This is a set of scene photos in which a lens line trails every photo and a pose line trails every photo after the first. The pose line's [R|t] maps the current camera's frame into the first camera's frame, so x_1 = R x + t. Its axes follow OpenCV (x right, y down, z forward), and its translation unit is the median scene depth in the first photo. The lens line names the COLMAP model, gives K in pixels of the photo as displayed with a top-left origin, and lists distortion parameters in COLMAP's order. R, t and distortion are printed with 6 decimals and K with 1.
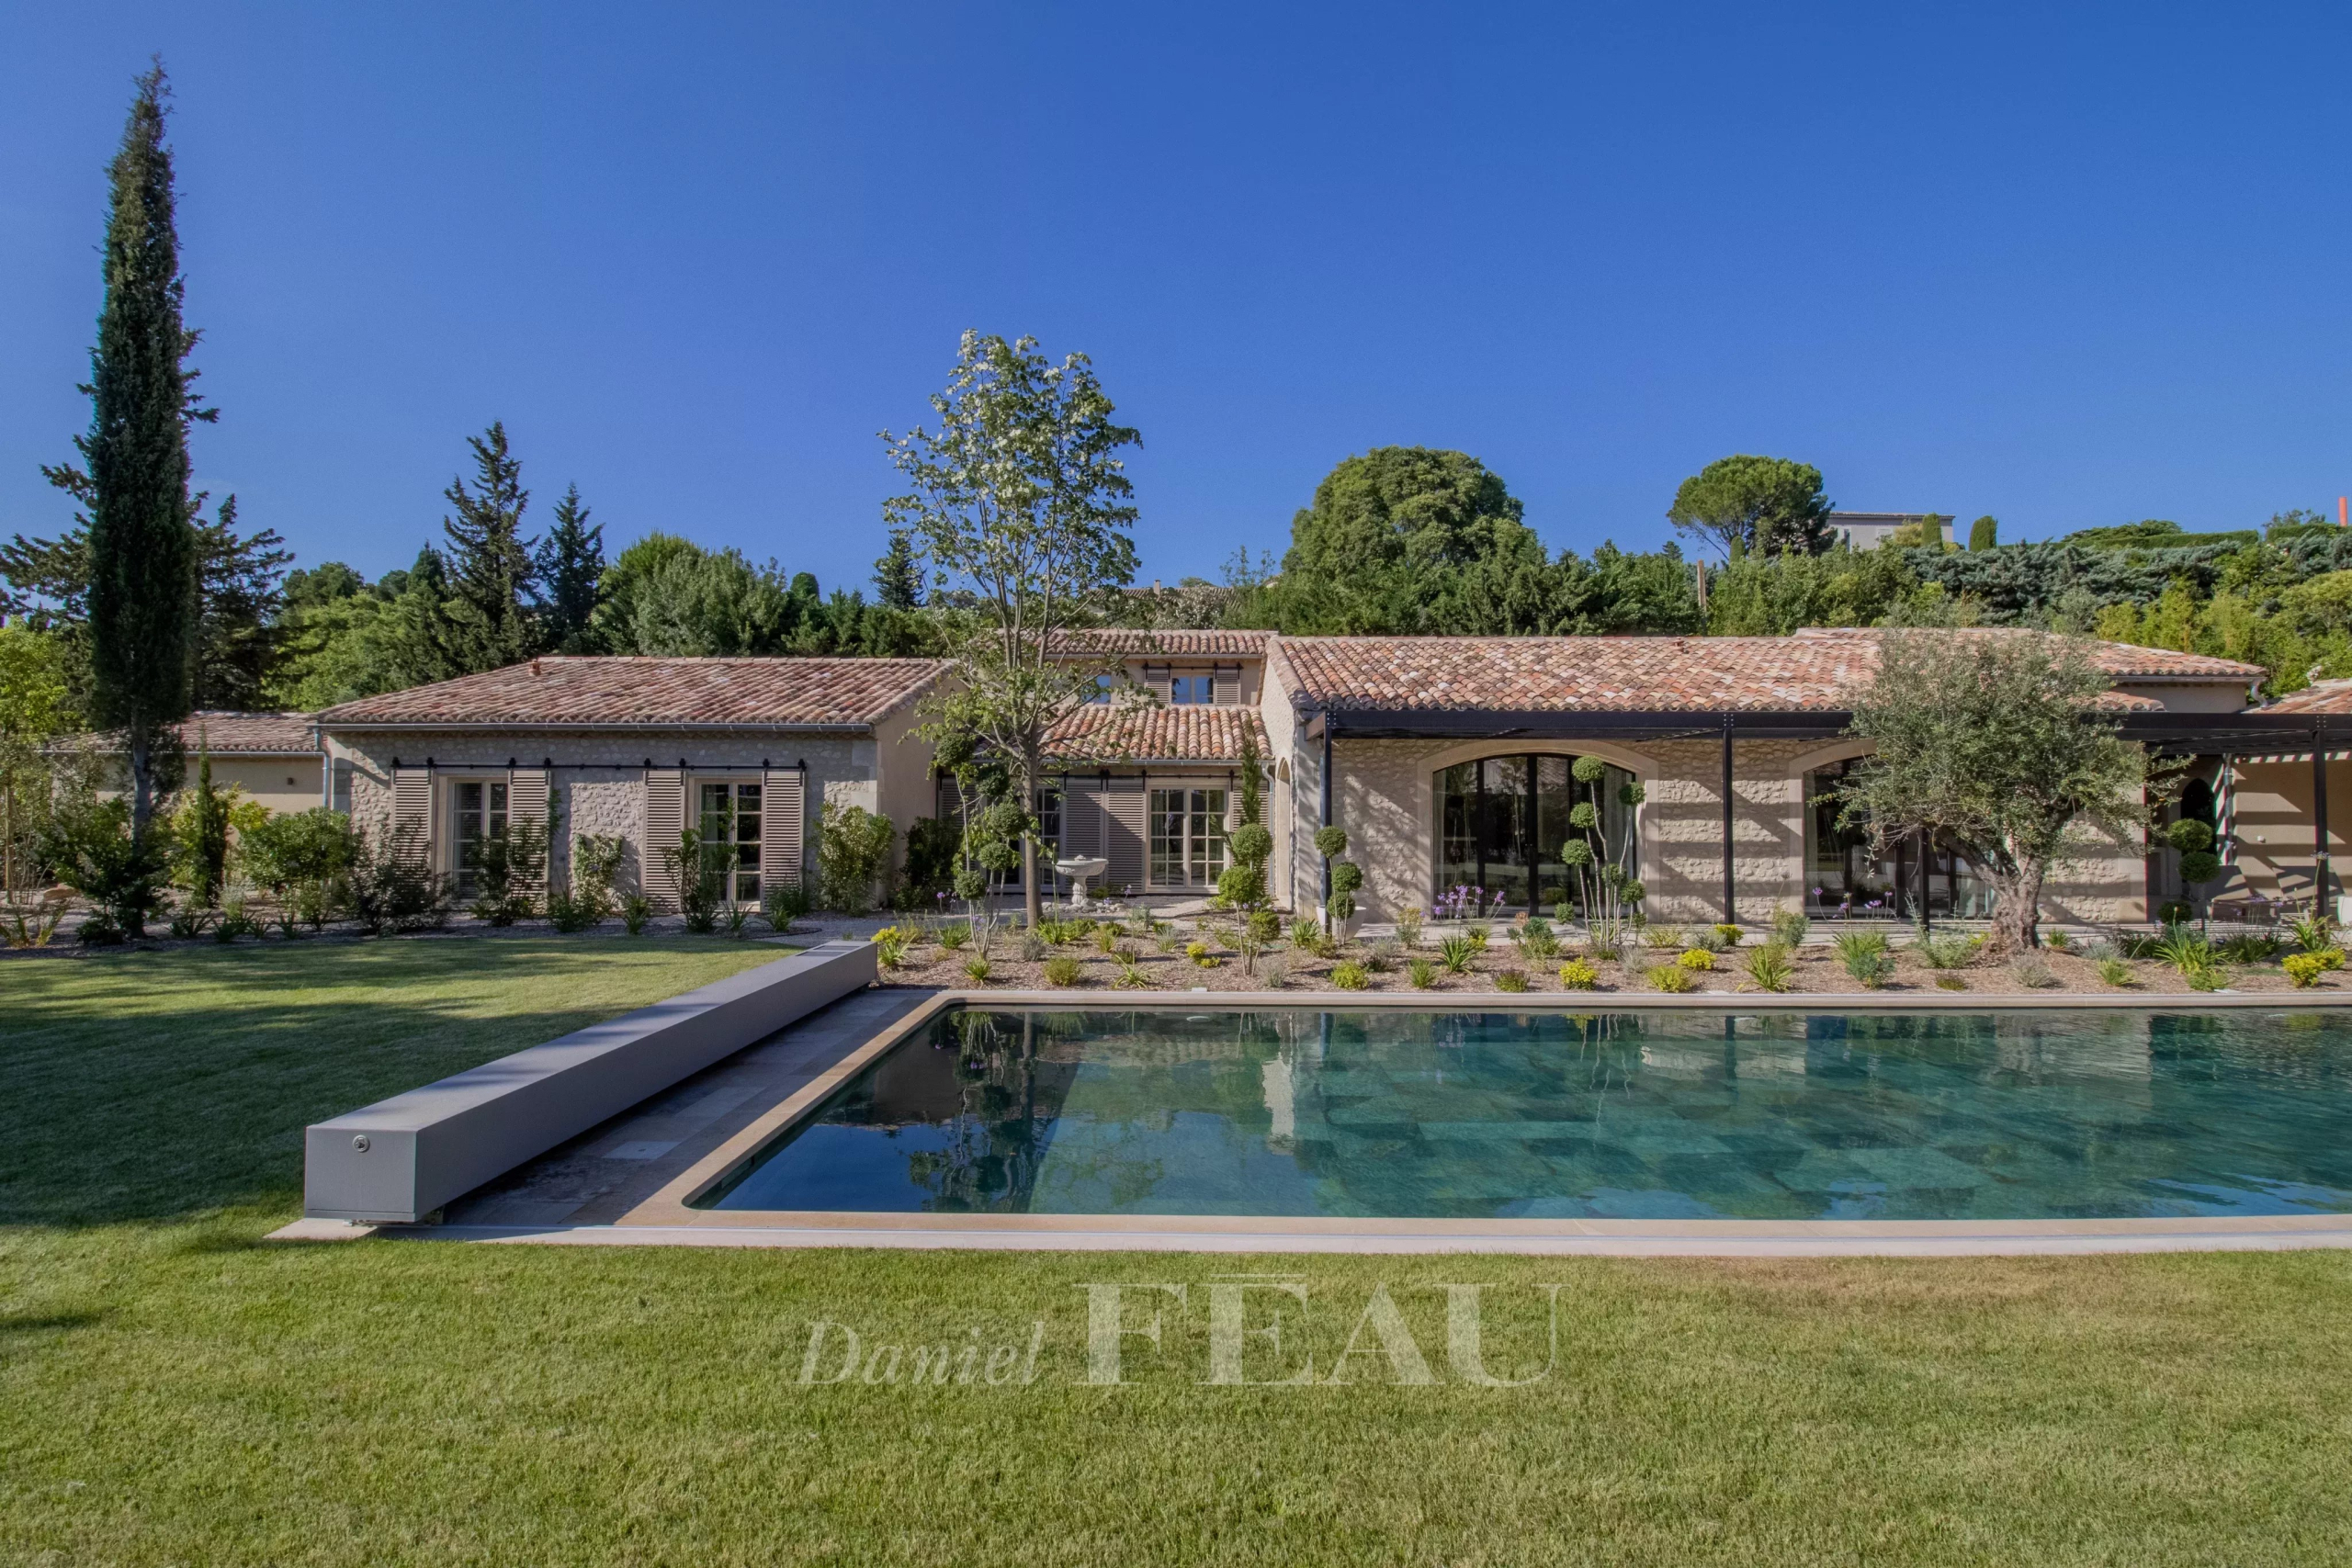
lens RADIAL K [[1070.0, 0, 1176.0], [0, 1070.0, 784.0], [0, 0, 1]] dist [0.000183, -0.000371]
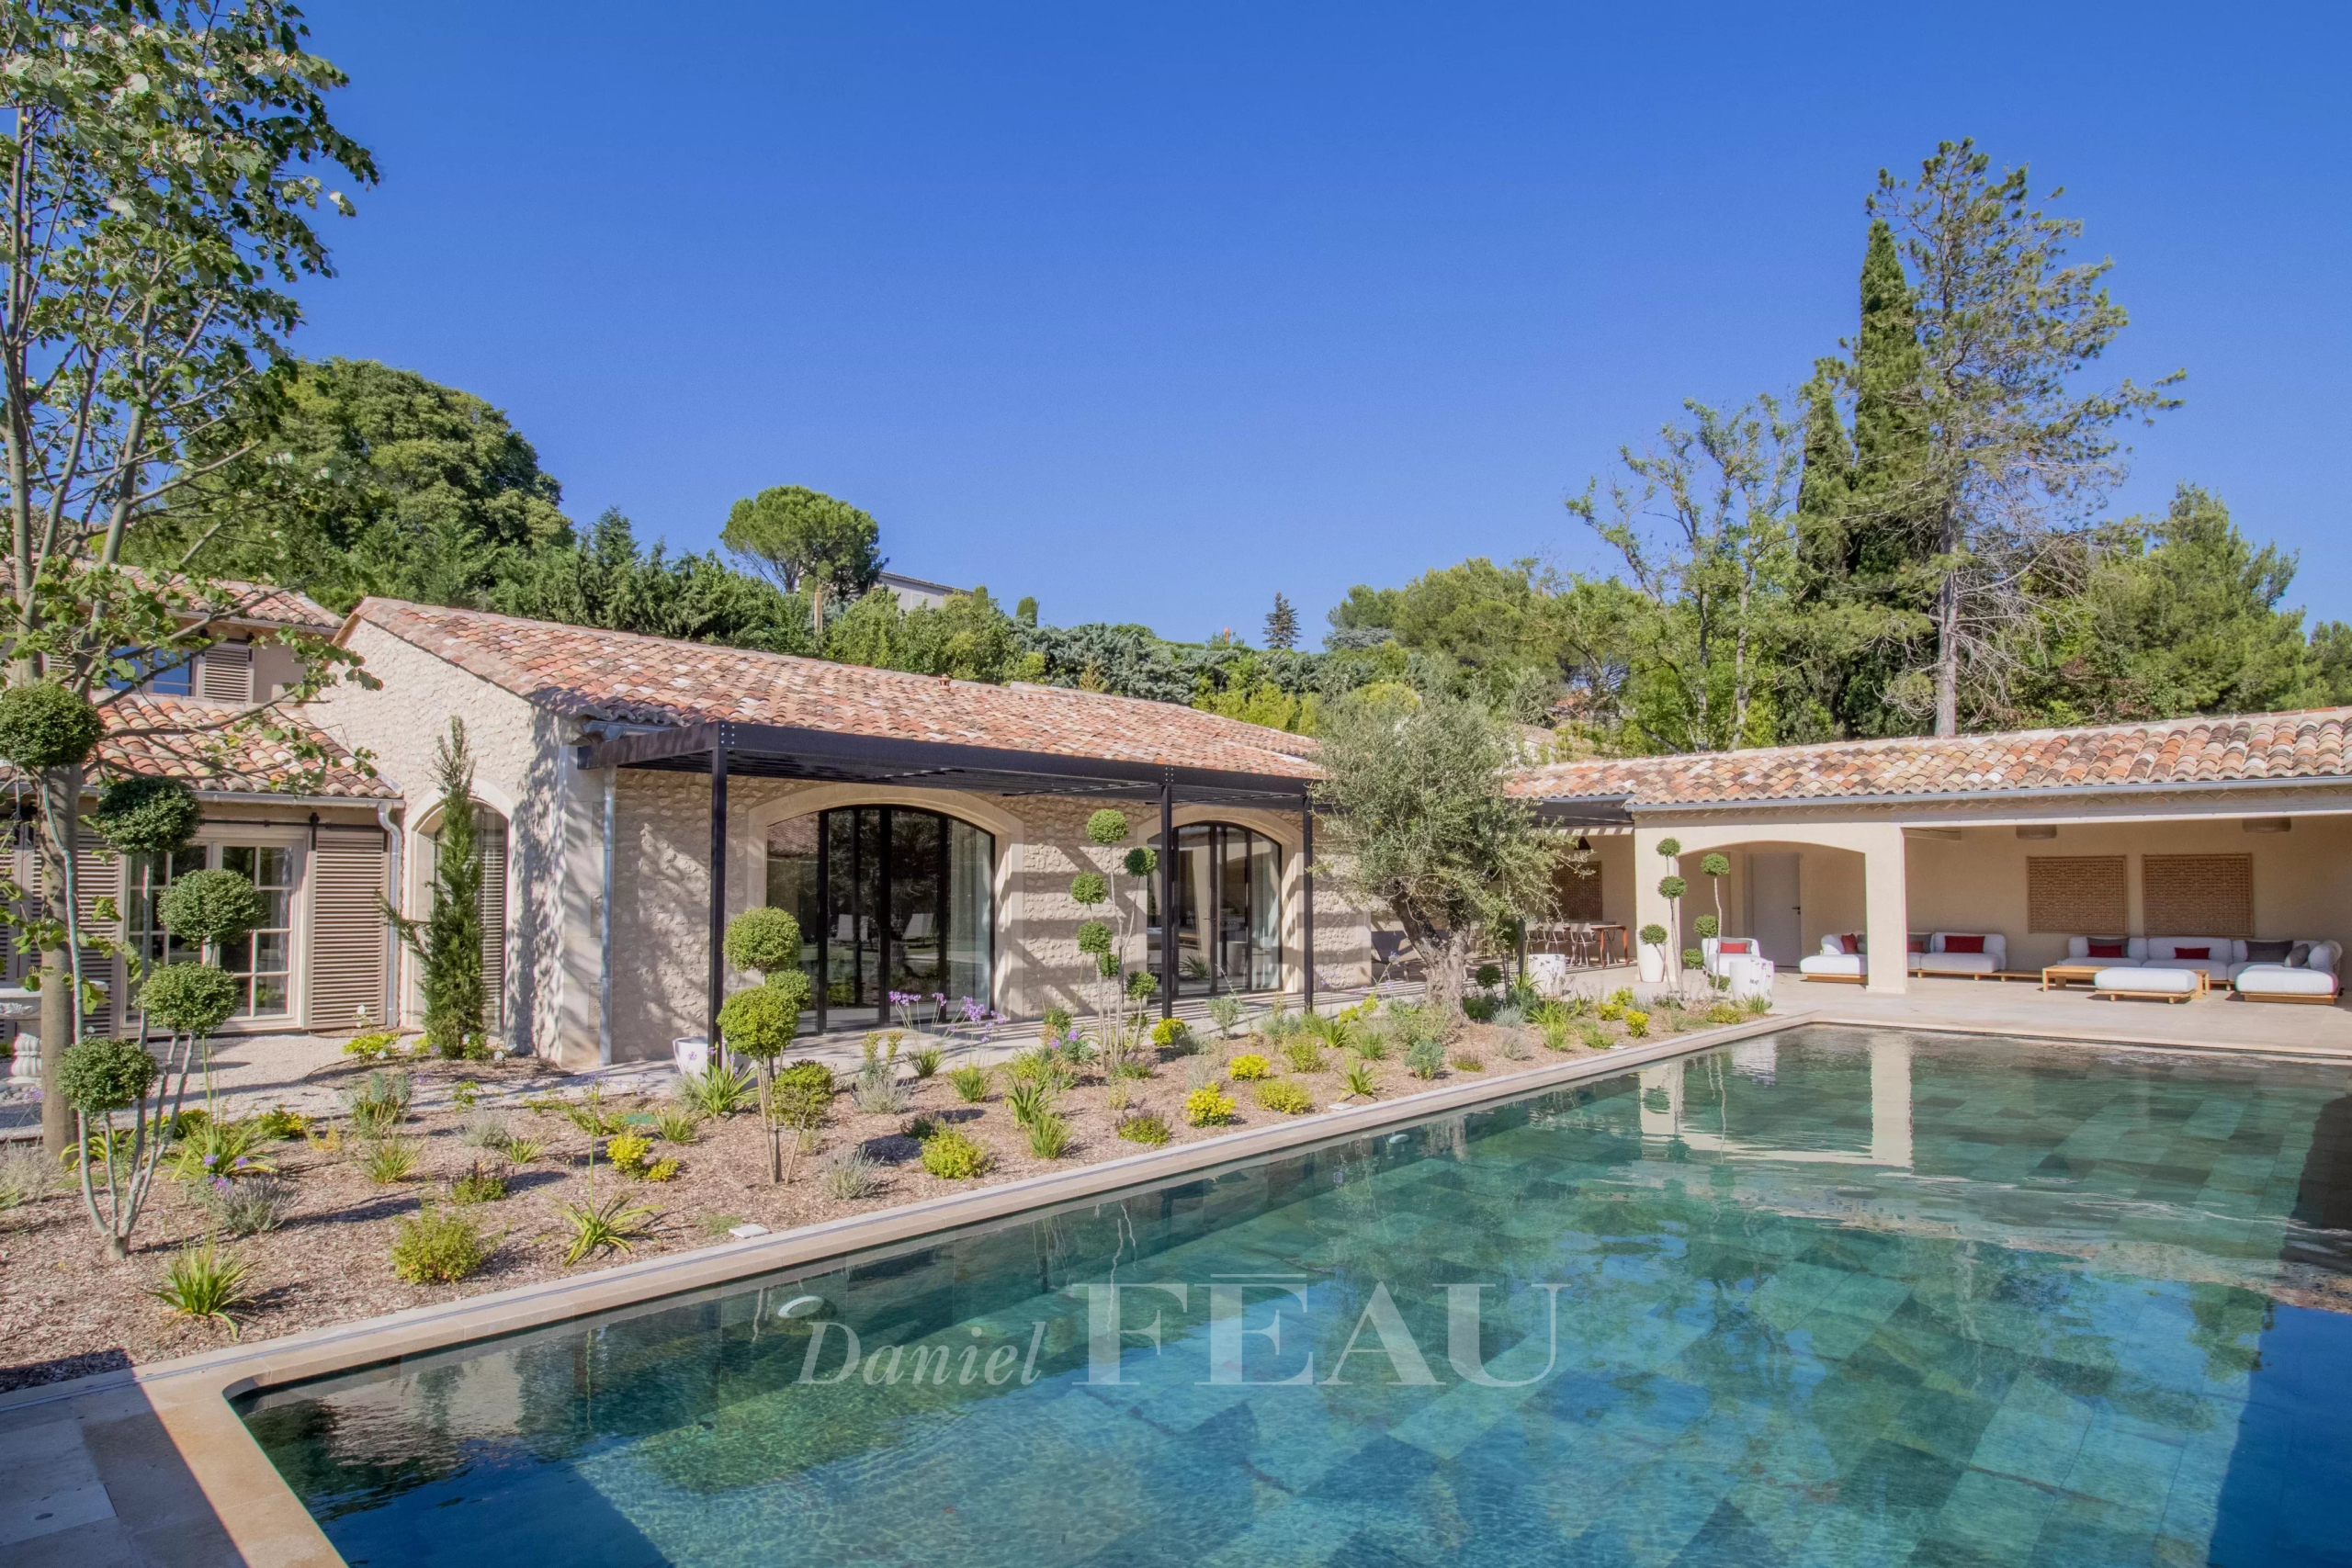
lens RADIAL K [[1269.1, 0, 1161.6], [0, 1269.1, 831.7], [0, 0, 1]] dist [-0.002727, -0.000826]
pose [[0.681854, 0.025603, 0.731040, -0.074108], [-0.014419, 0.999664, -0.021562, 0.002415], [-0.731346, 0.004162, 0.681993, 0.105720]]
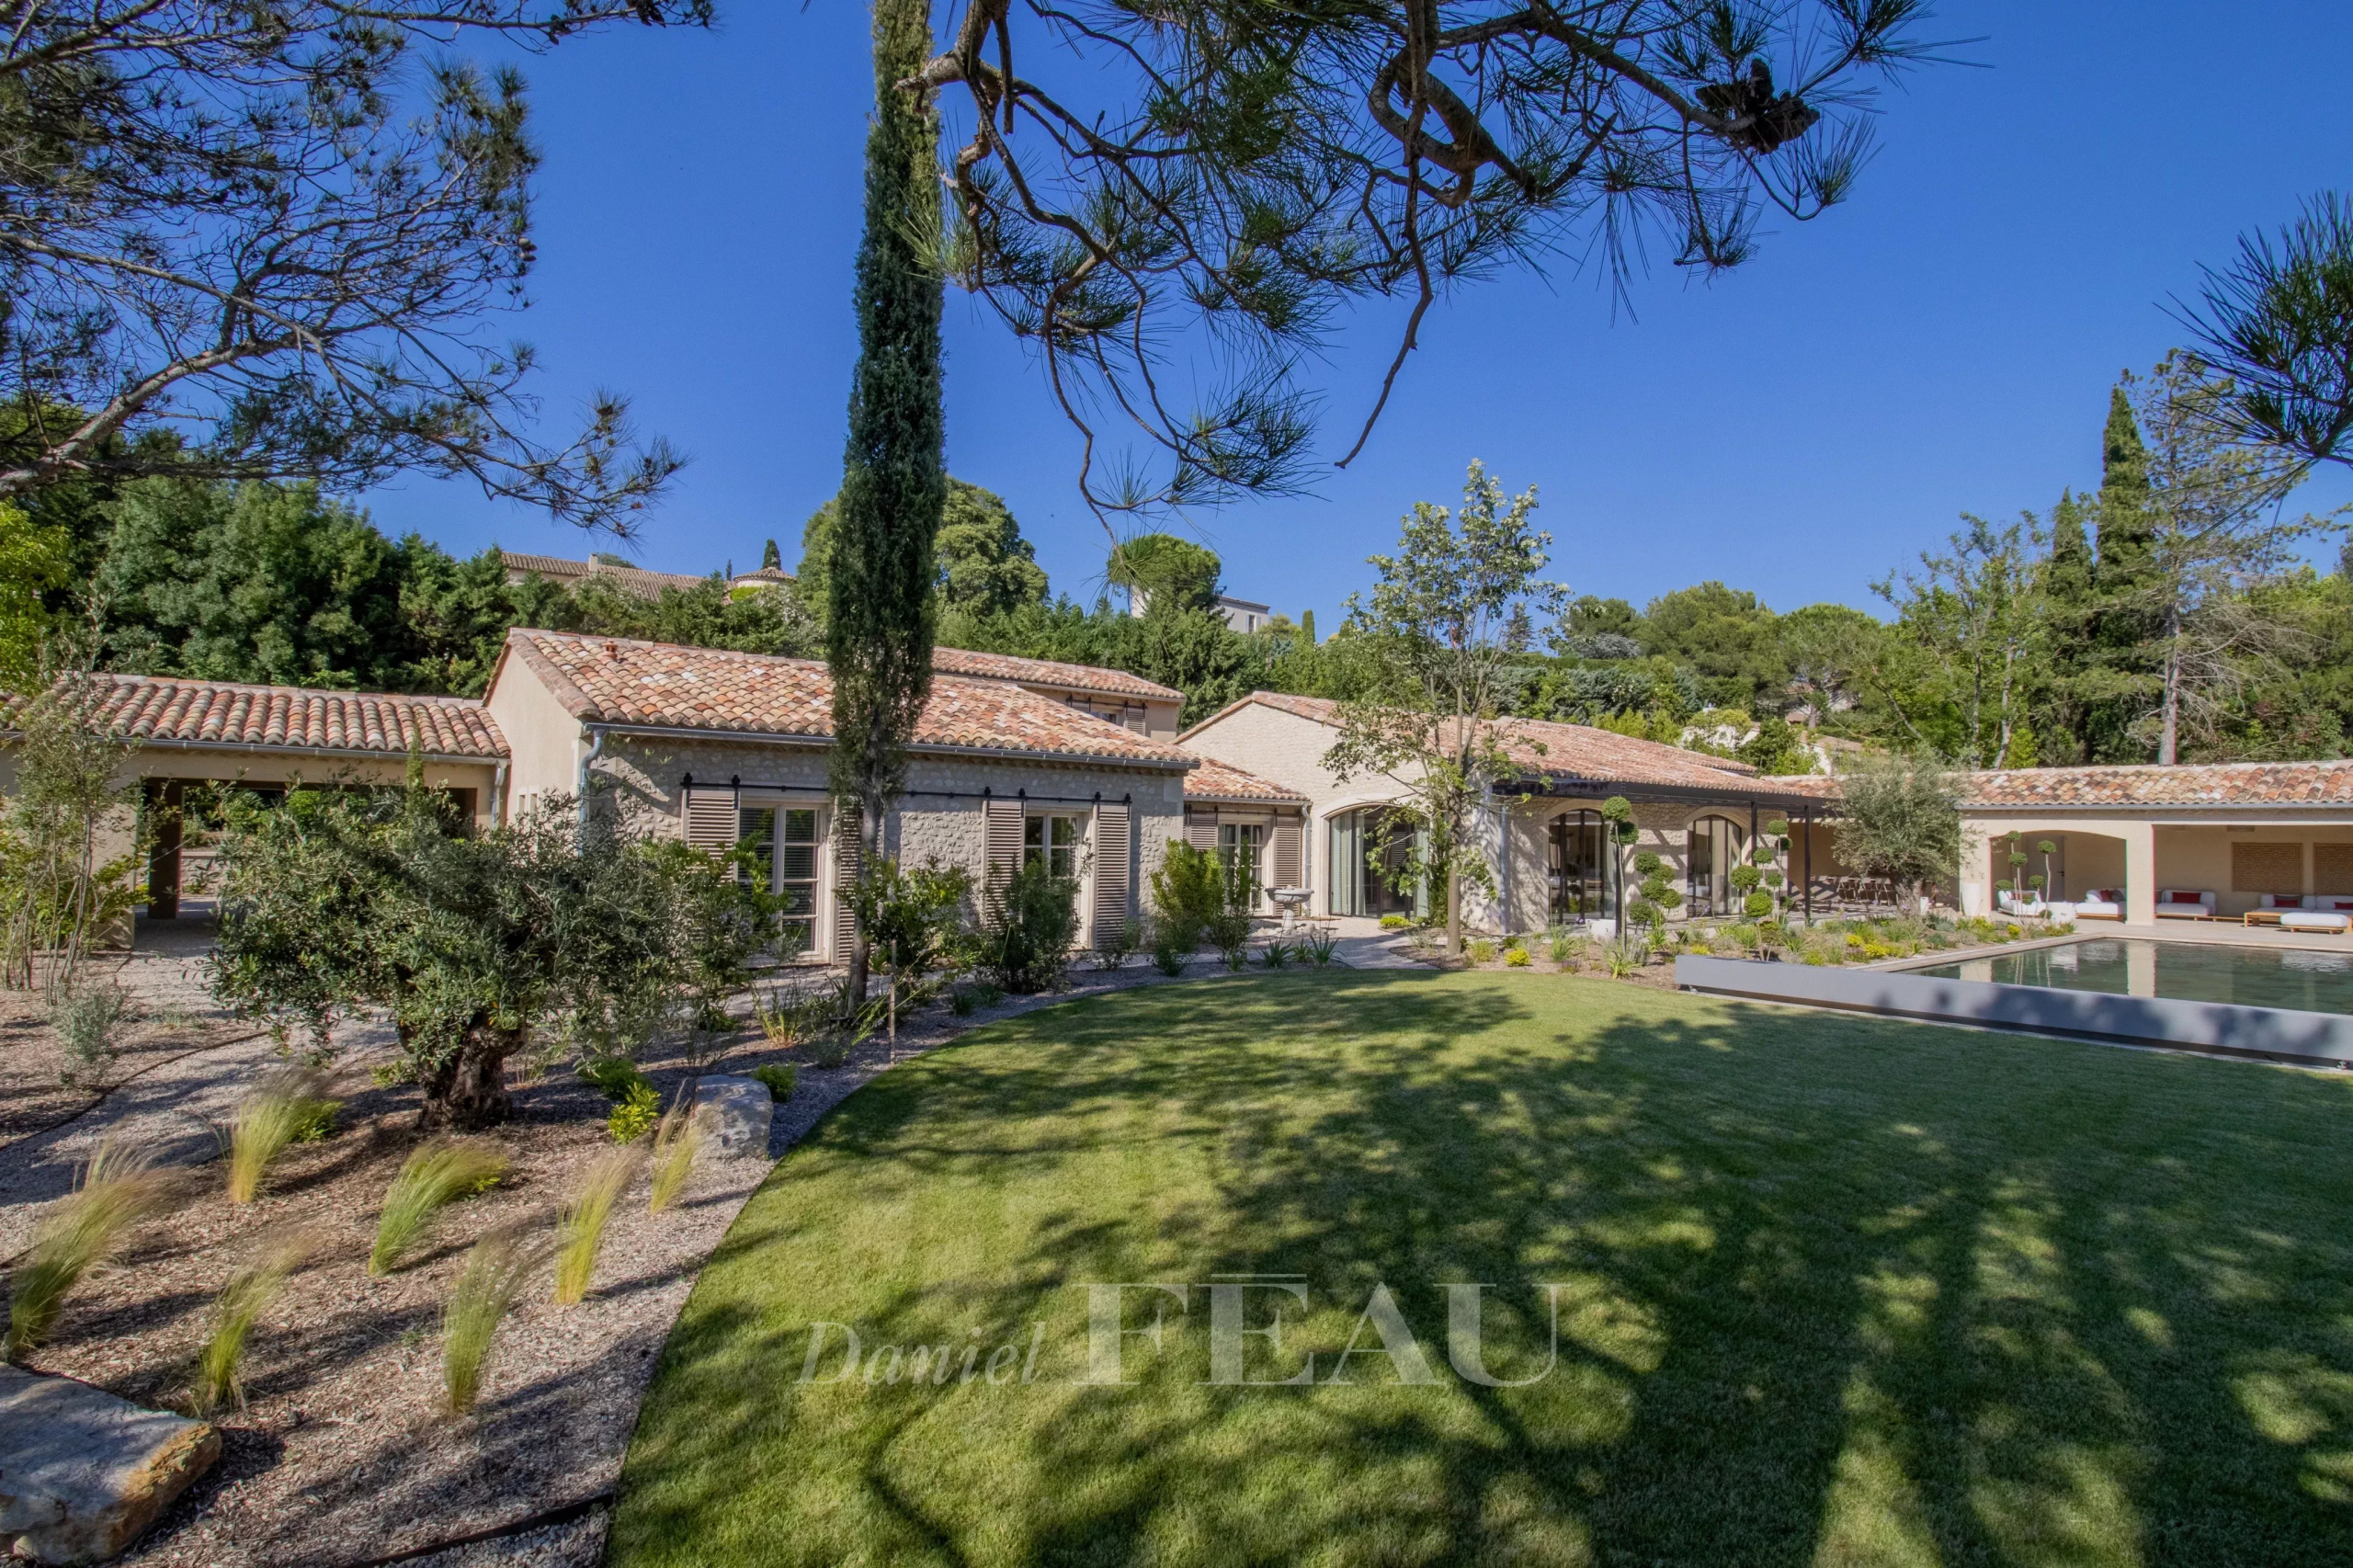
lens RADIAL K [[1103.8, 0, 1175.2], [0, 1103.8, 807.6], [0, 0, 1]] dist [-0.020487, -0.000744]
pose [[0.785039, 0.026169, 0.618893, -0.413733], [-0.029274, 0.999558, -0.005132, -0.002689], [-0.618754, -0.014089, 0.785458, 0.075805]]
